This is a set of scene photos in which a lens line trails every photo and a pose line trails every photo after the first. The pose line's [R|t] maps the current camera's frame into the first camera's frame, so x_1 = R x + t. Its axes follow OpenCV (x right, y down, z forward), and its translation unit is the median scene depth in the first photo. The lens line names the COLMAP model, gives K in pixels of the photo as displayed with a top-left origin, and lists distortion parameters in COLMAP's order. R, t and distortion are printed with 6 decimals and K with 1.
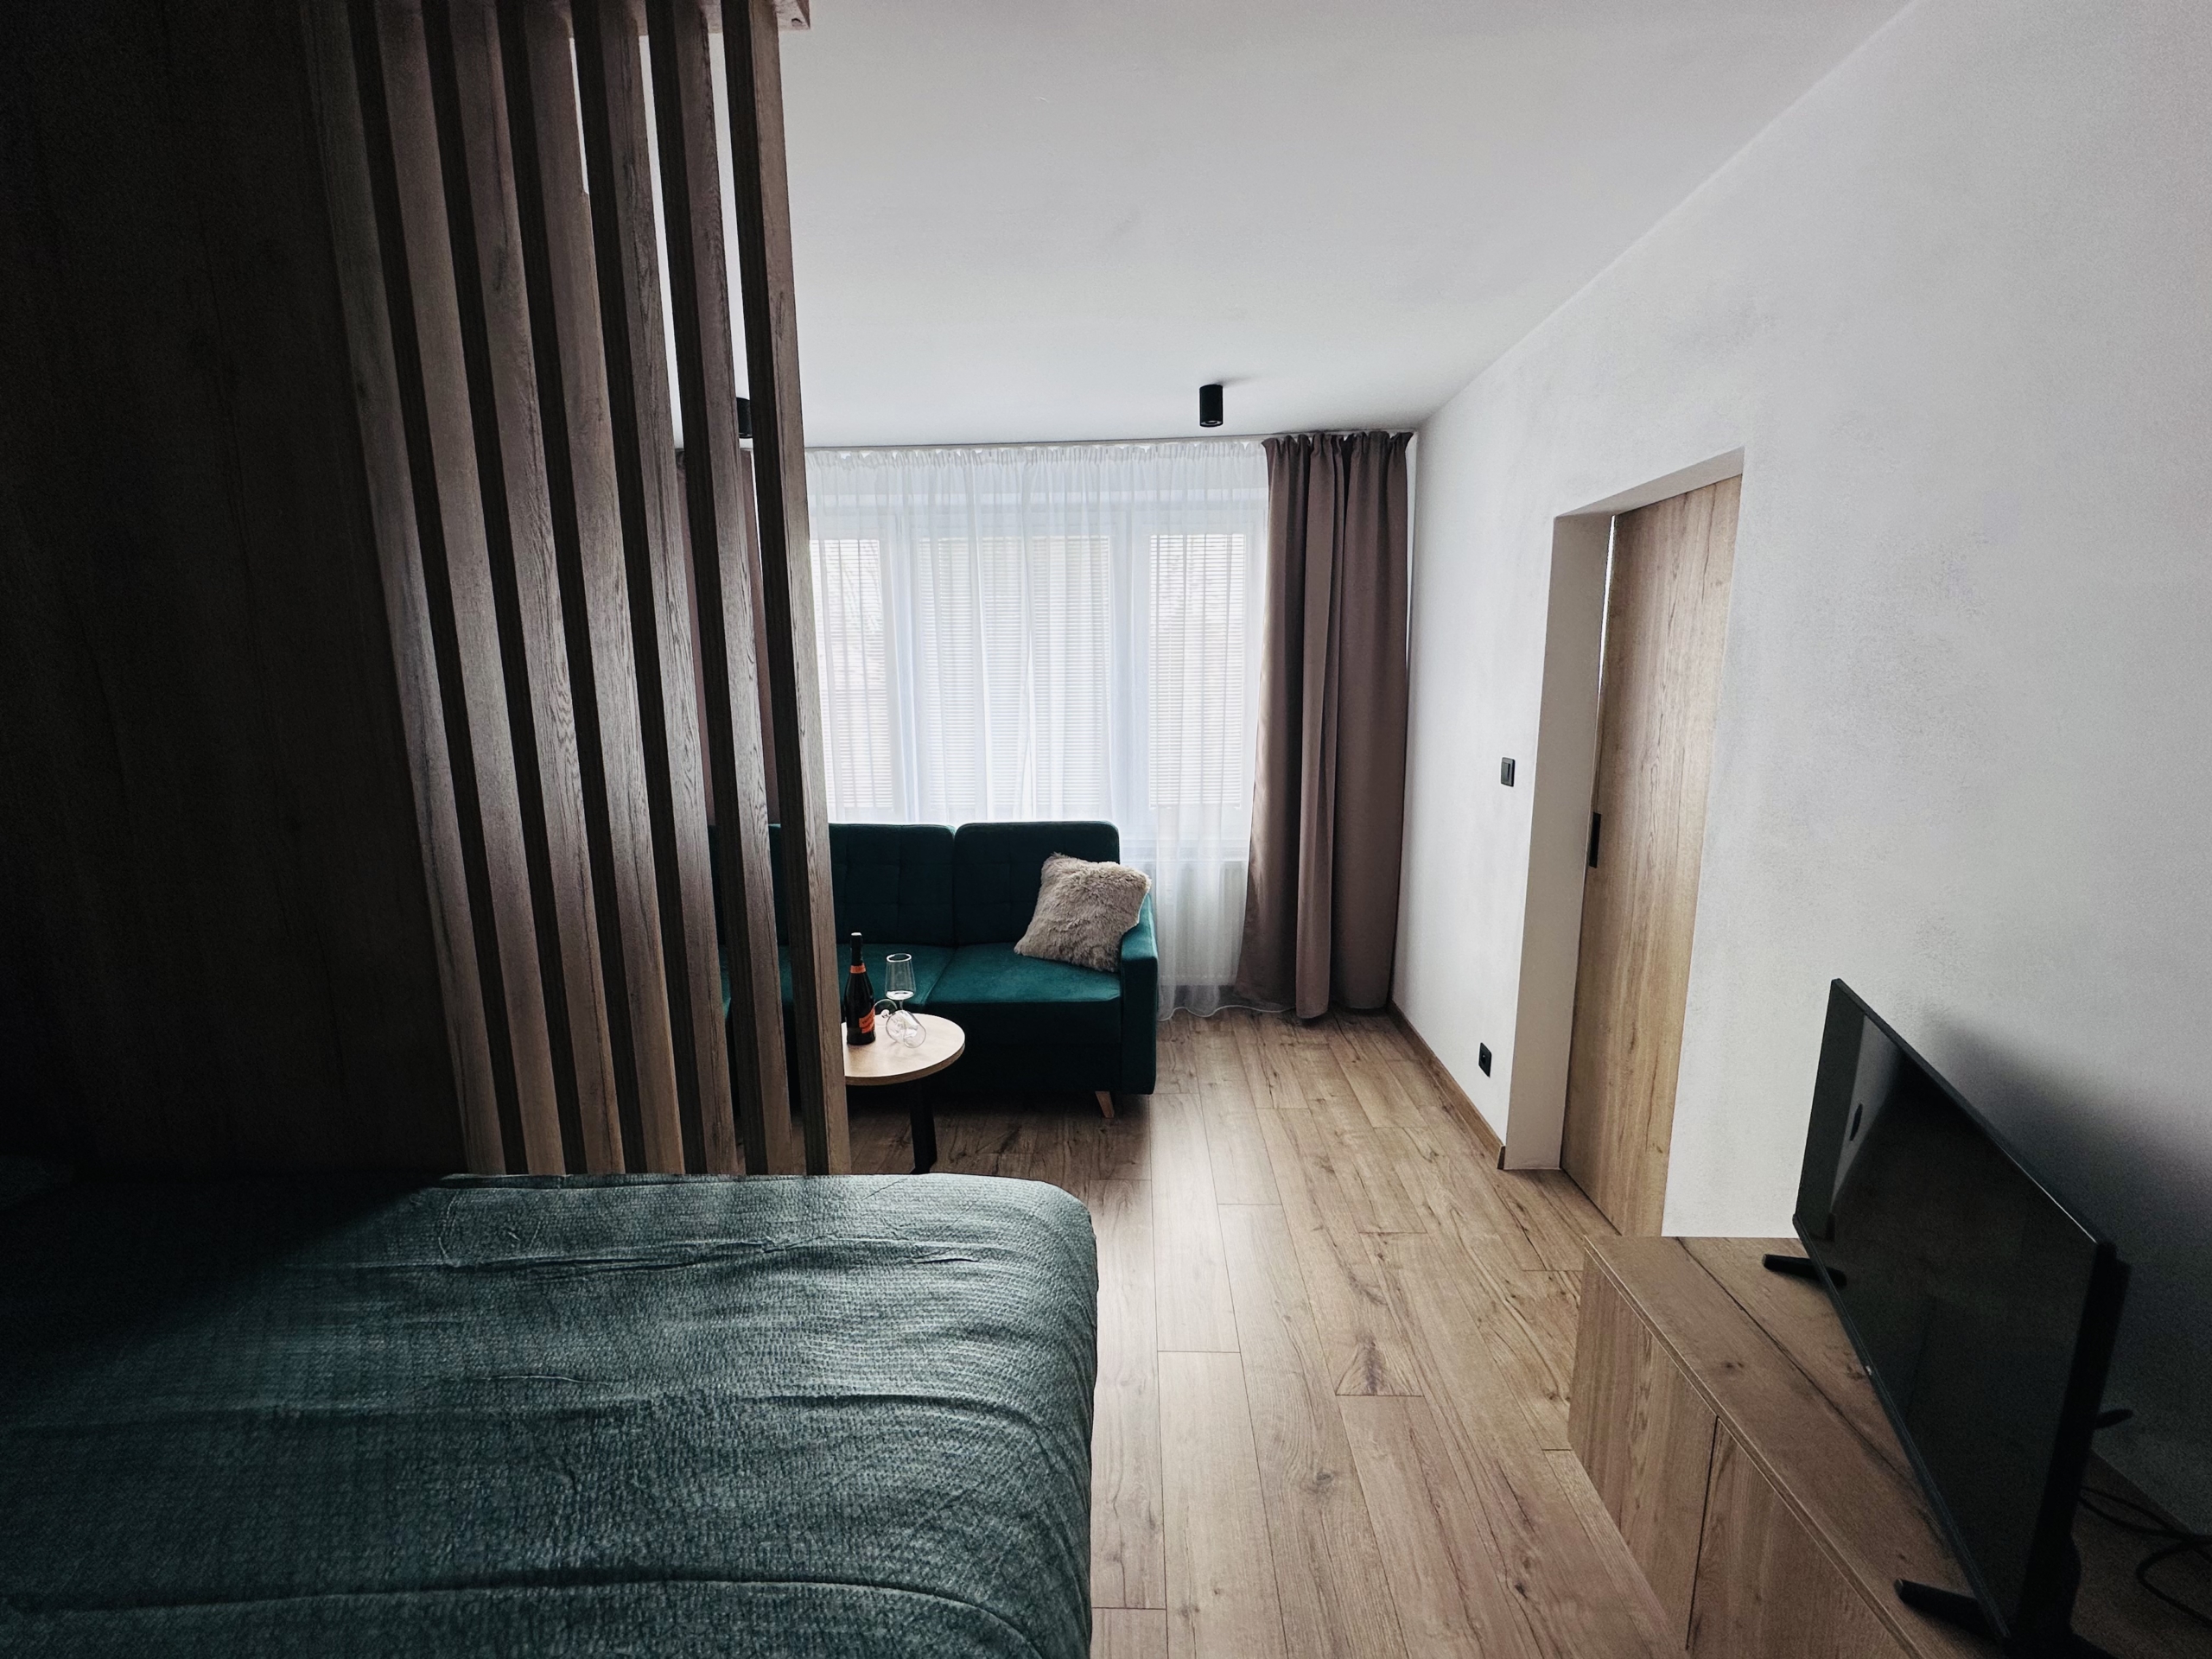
lens RADIAL K [[885.4, 0, 1106.6], [0, 885.4, 830.2], [0, 0, 1]] dist [-0.003303, -0.000089]
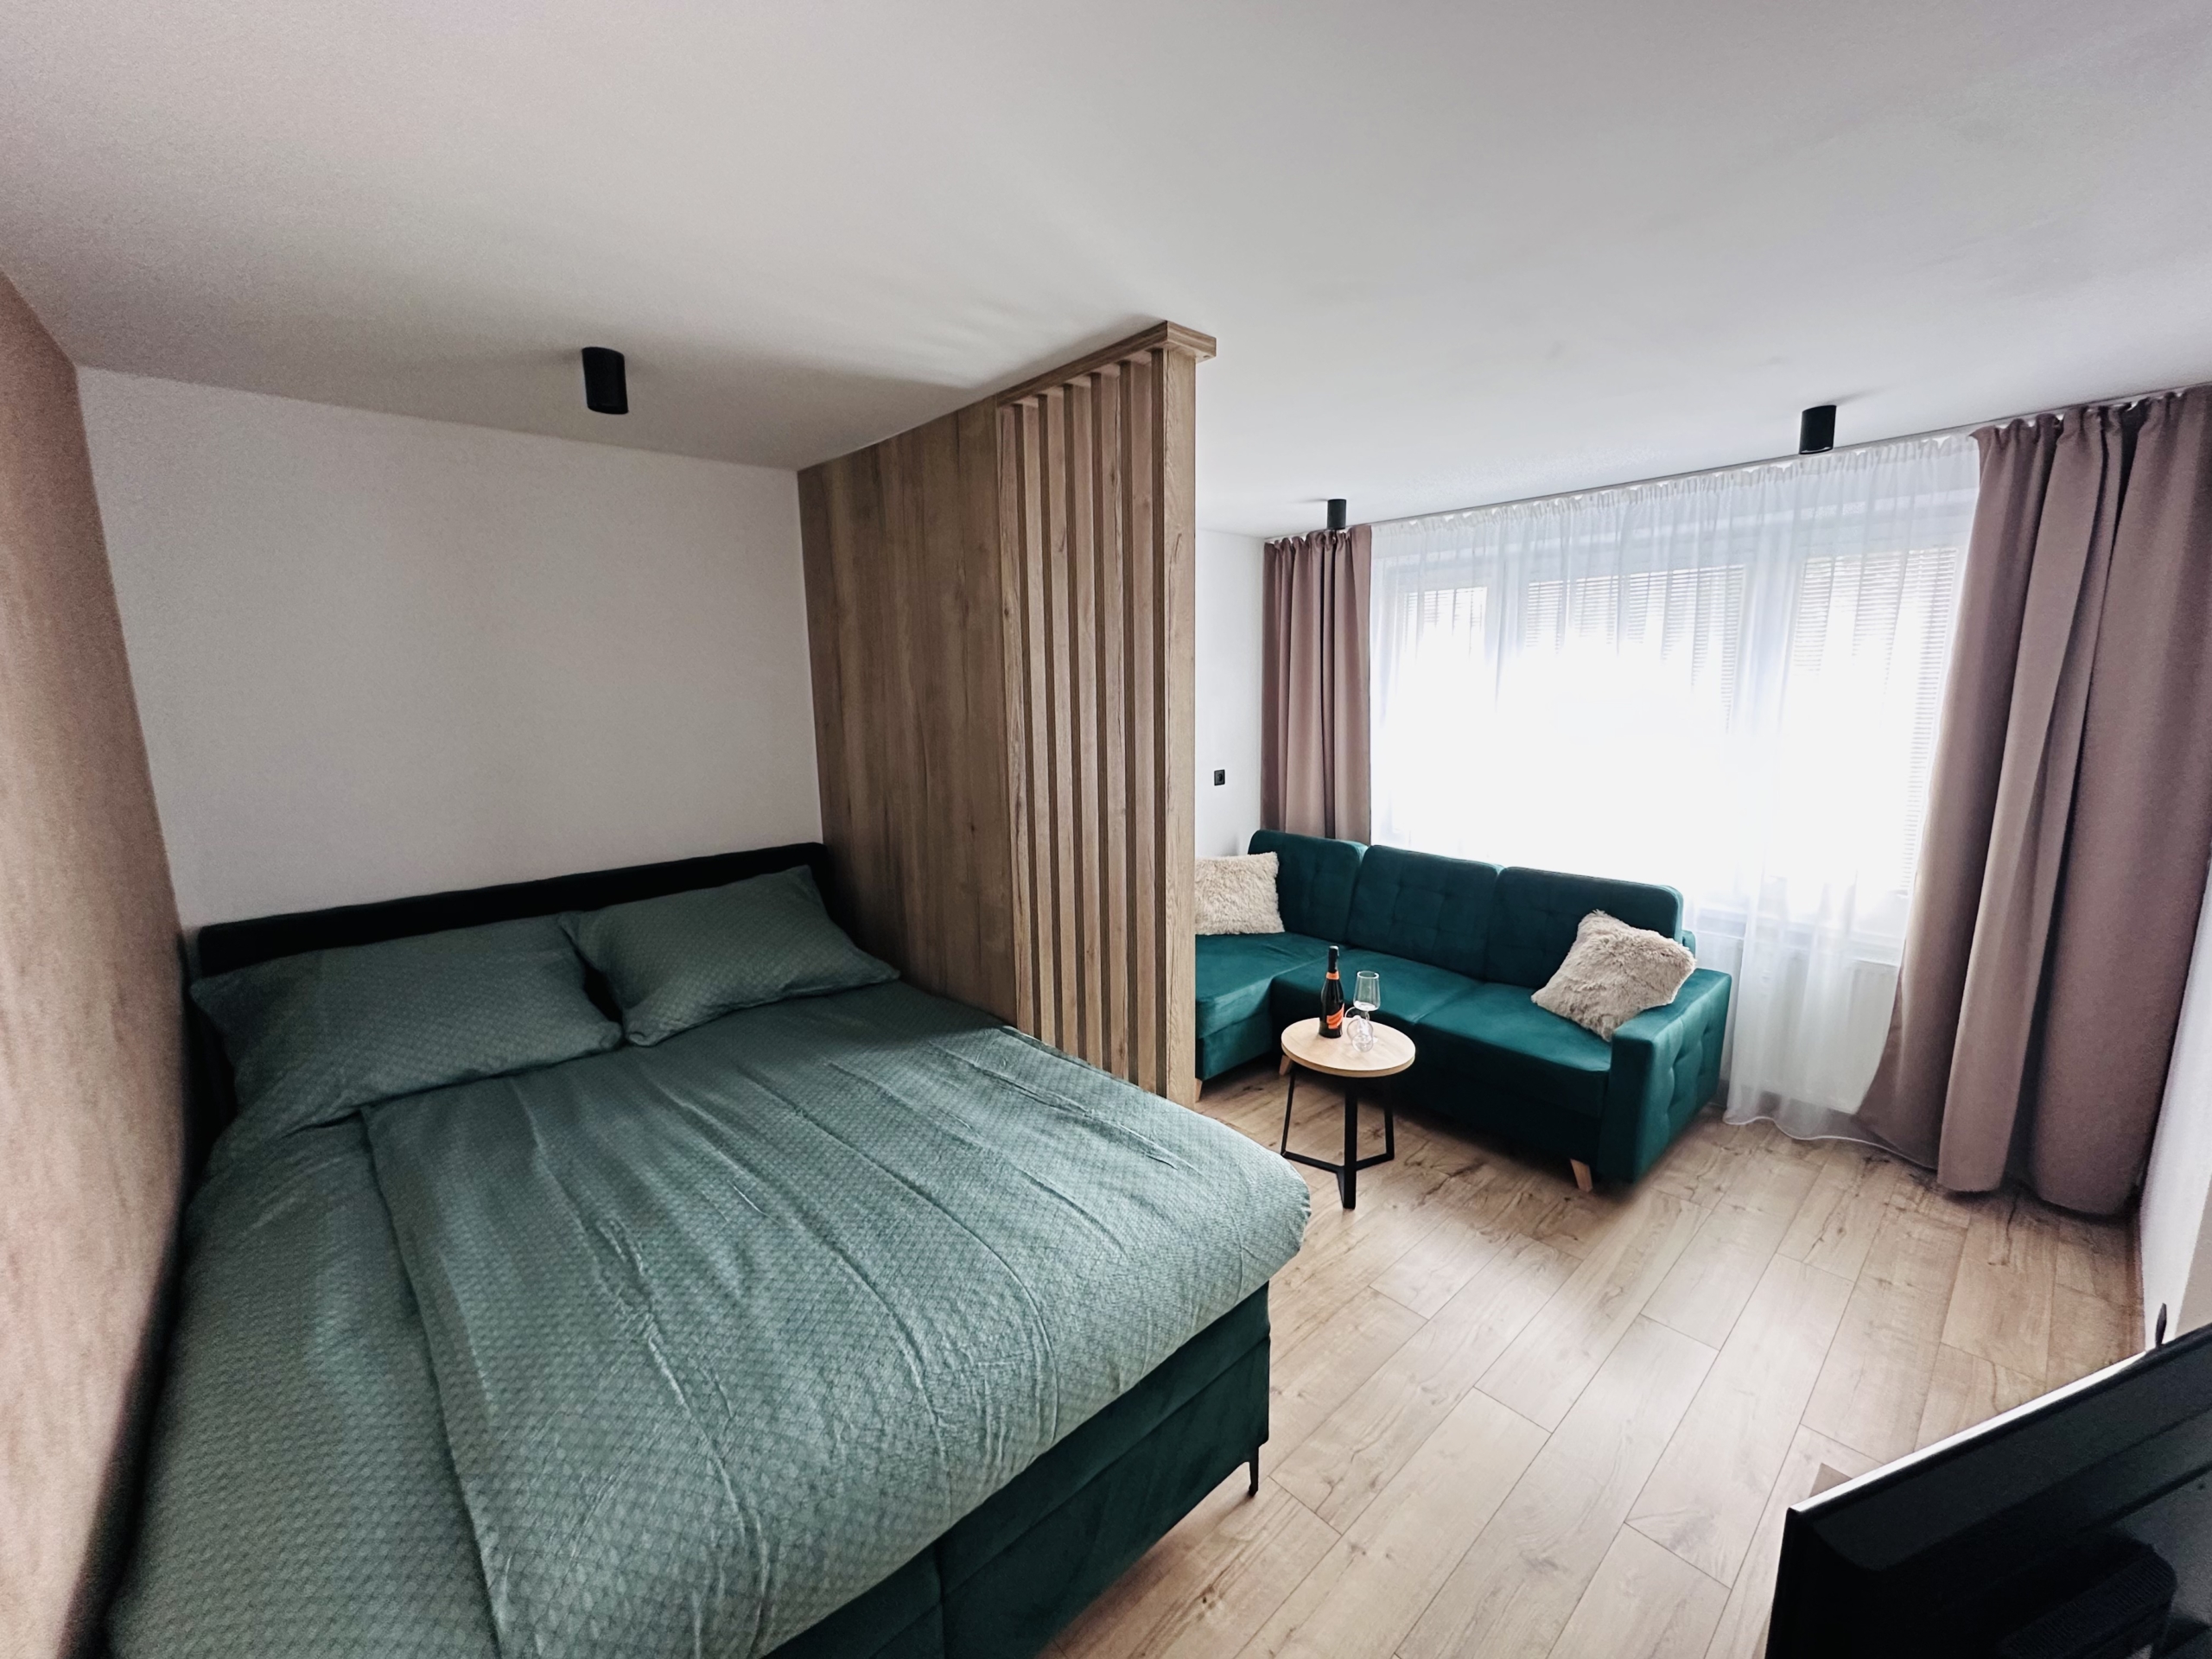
lens RADIAL K [[885.4, 0, 1096.9], [0, 885.4, 835.3], [0, 0, 1]] dist [-0.003303, -0.000089]
pose [[0.687565, 0.129330, -0.714512, 0.337811], [-0.116879, 0.990891, 0.066885, -0.076374], [0.716654, 0.037524, 0.696418, -0.084044]]
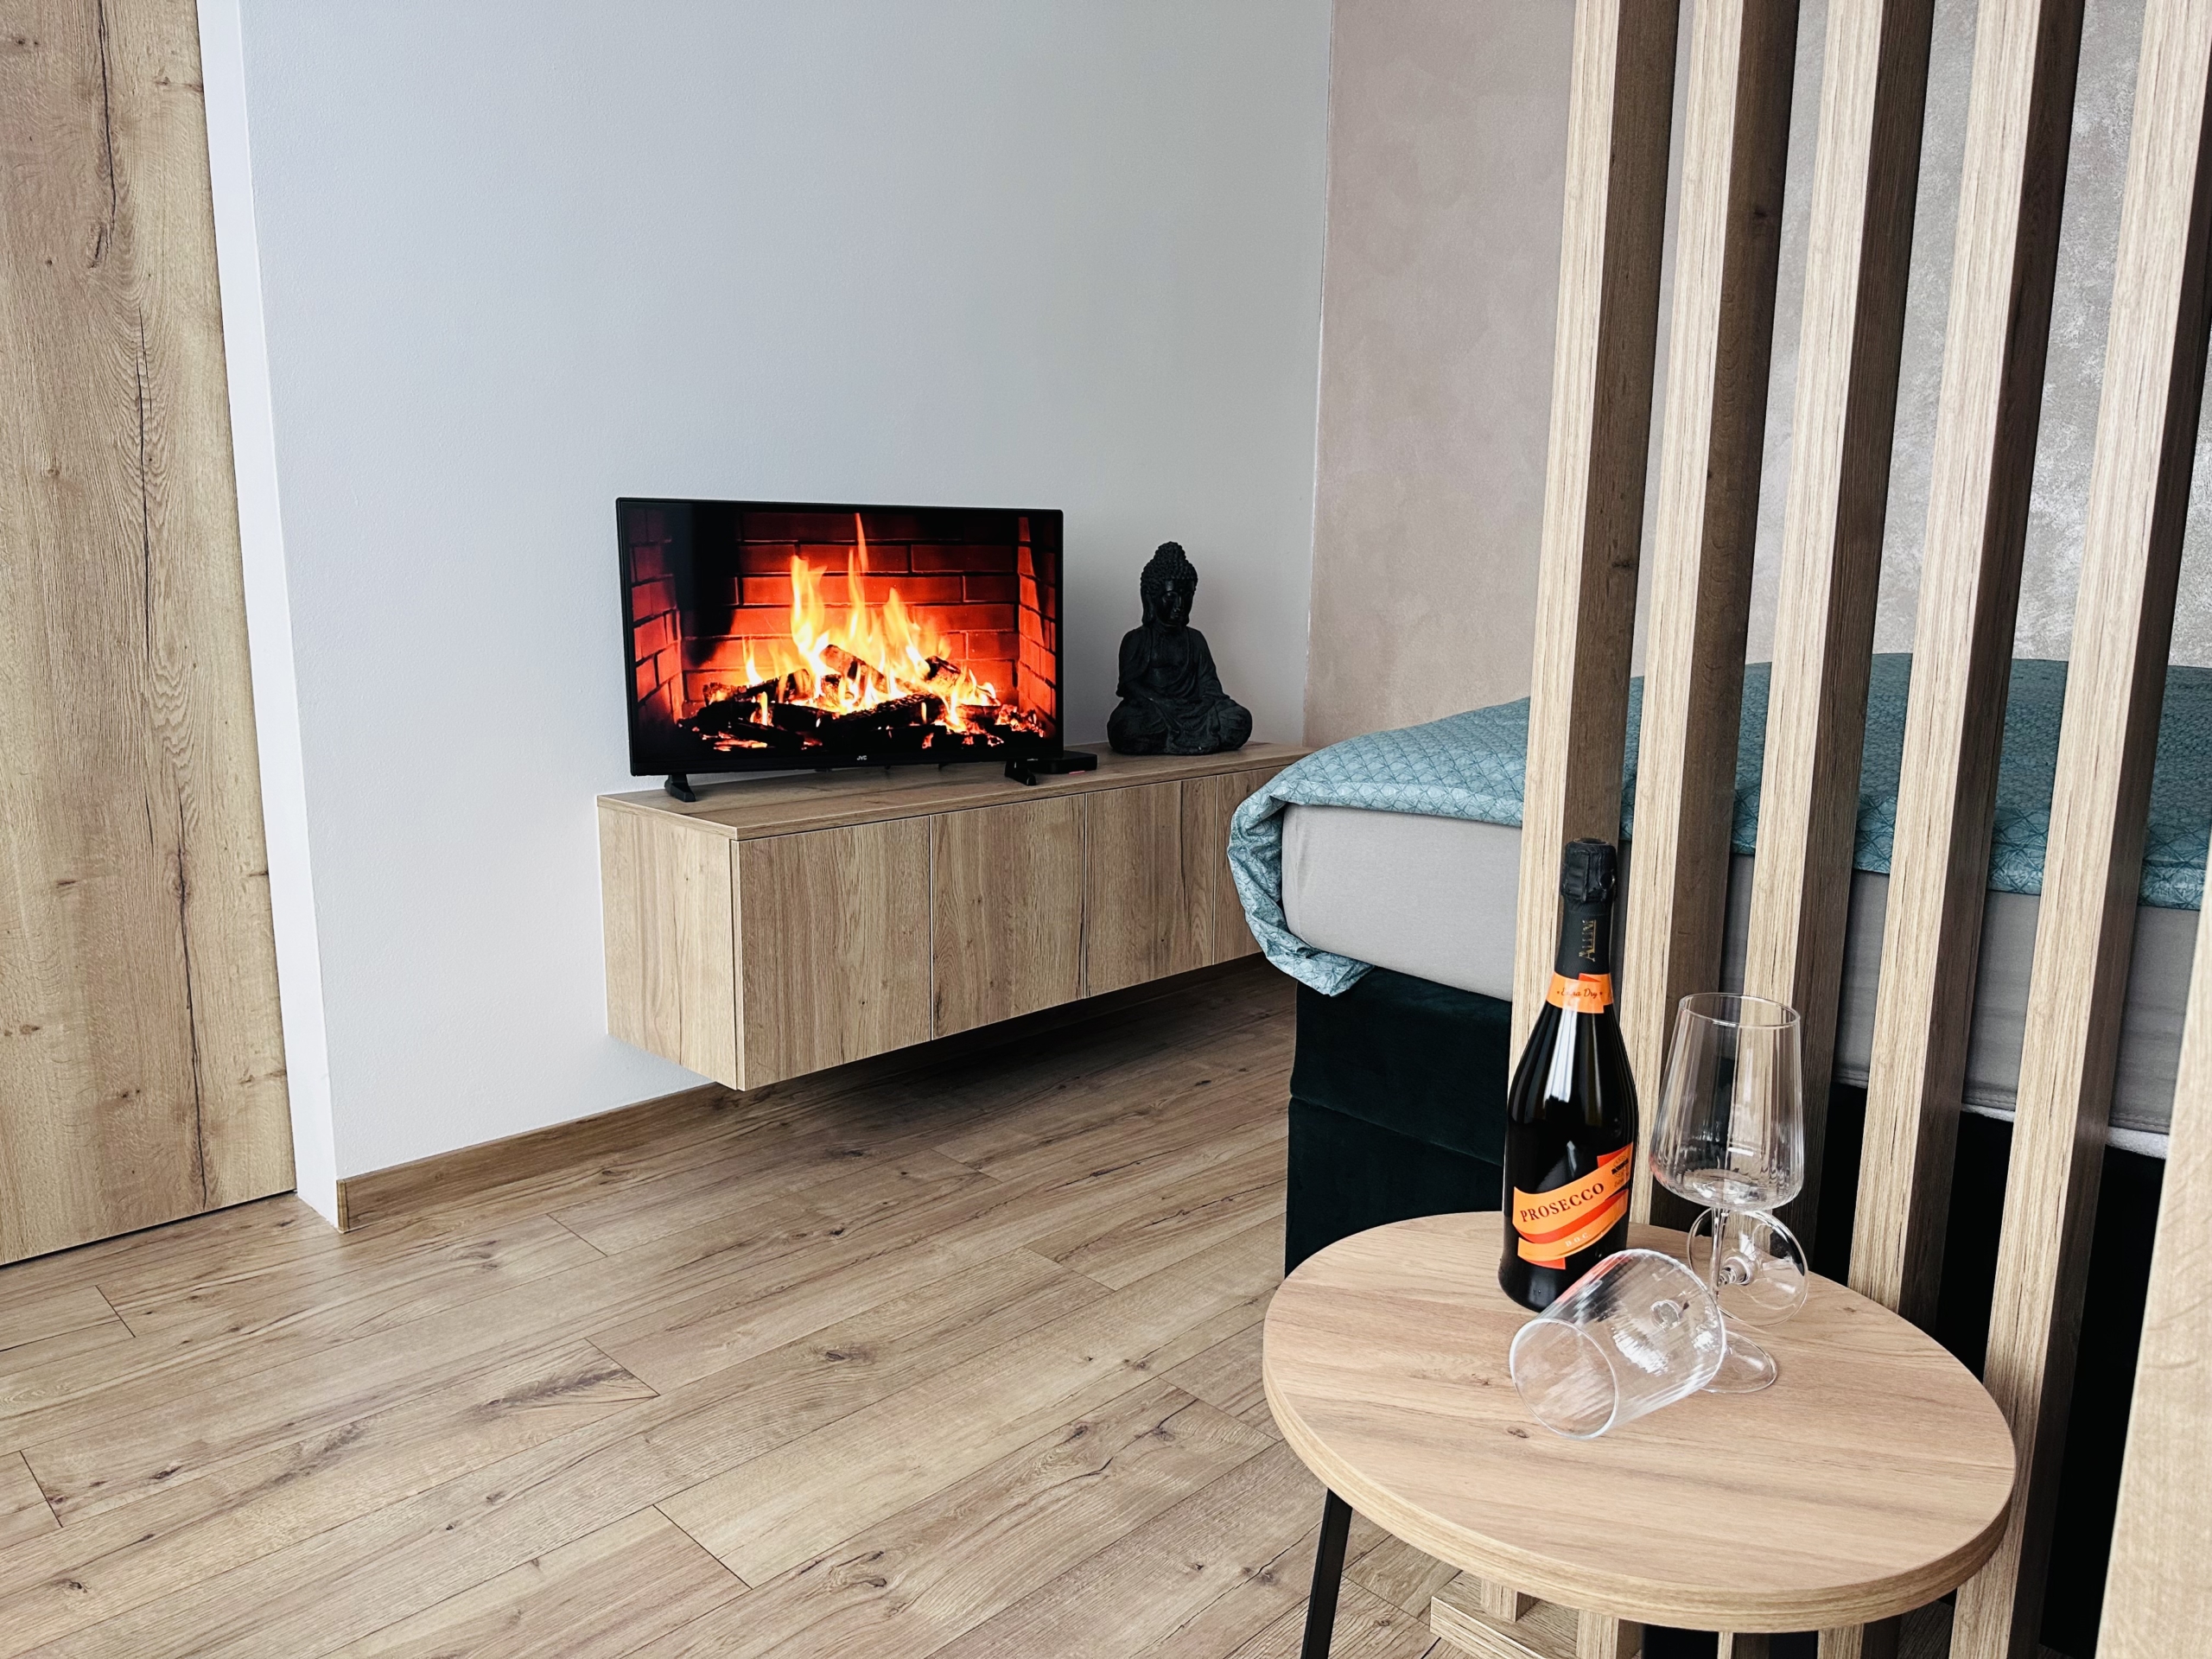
lens RADIAL K [[1564.2, 0, 1096.4], [0, 1564.2, 817.3], [0, 0, 1]] dist [0.022840, -0.022550]
pose [[-0.728419, -0.112409, 0.675847, -0.415332], [0.112577, 0.953404, 0.279907, 0.038867], [-0.675820, 0.279975, -0.681823, 1.027382]]
